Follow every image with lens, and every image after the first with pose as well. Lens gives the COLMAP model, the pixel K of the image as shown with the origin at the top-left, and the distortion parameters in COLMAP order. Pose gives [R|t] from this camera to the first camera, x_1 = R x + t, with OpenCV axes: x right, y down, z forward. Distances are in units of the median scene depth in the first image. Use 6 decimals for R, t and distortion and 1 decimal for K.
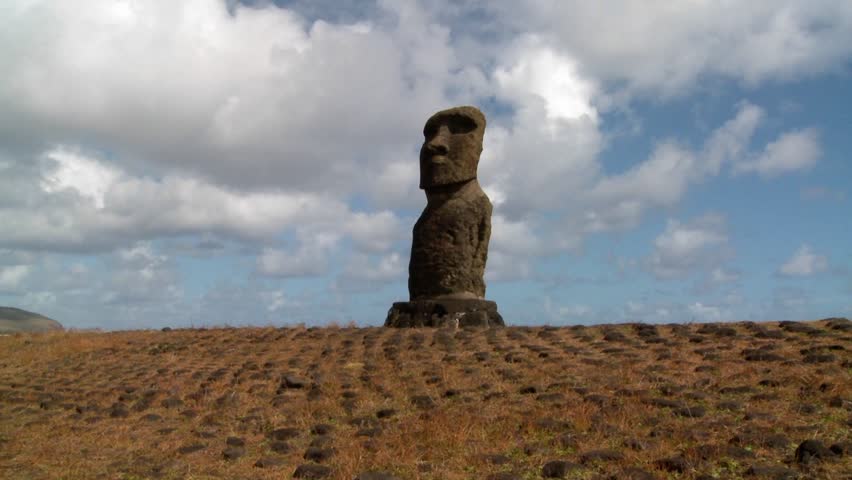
lens RADIAL K [[1658.1, 0, 428.3], [0, 1658.1, 243.7], [0, 0, 1]] dist [0.361568, 0.000000]
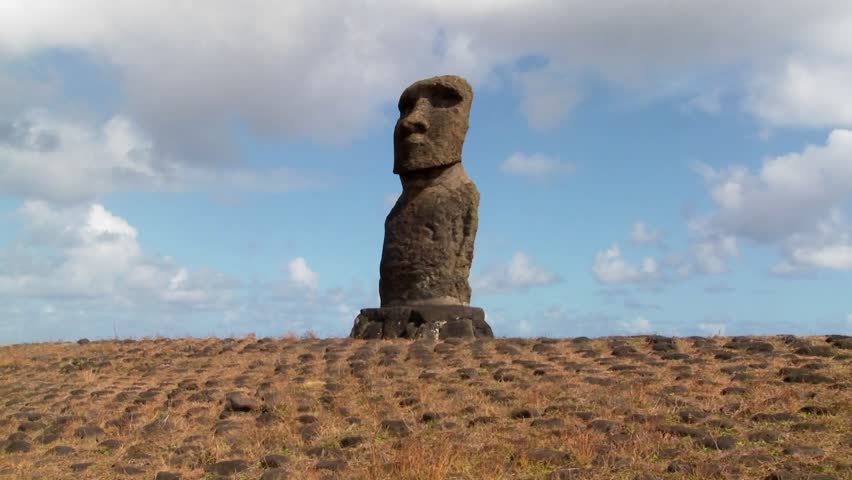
lens RADIAL K [[1658.1, 0, 422.9], [0, 1658.1, 235.5], [0, 0, 1]] dist [0.361568, 0.000000]
pose [[0.999914, 0.005663, 0.011834, -0.000043], [-0.005615, 0.999976, -0.004046, 0.001558], [-0.011856, 0.003979, 0.999922, 0.162702]]
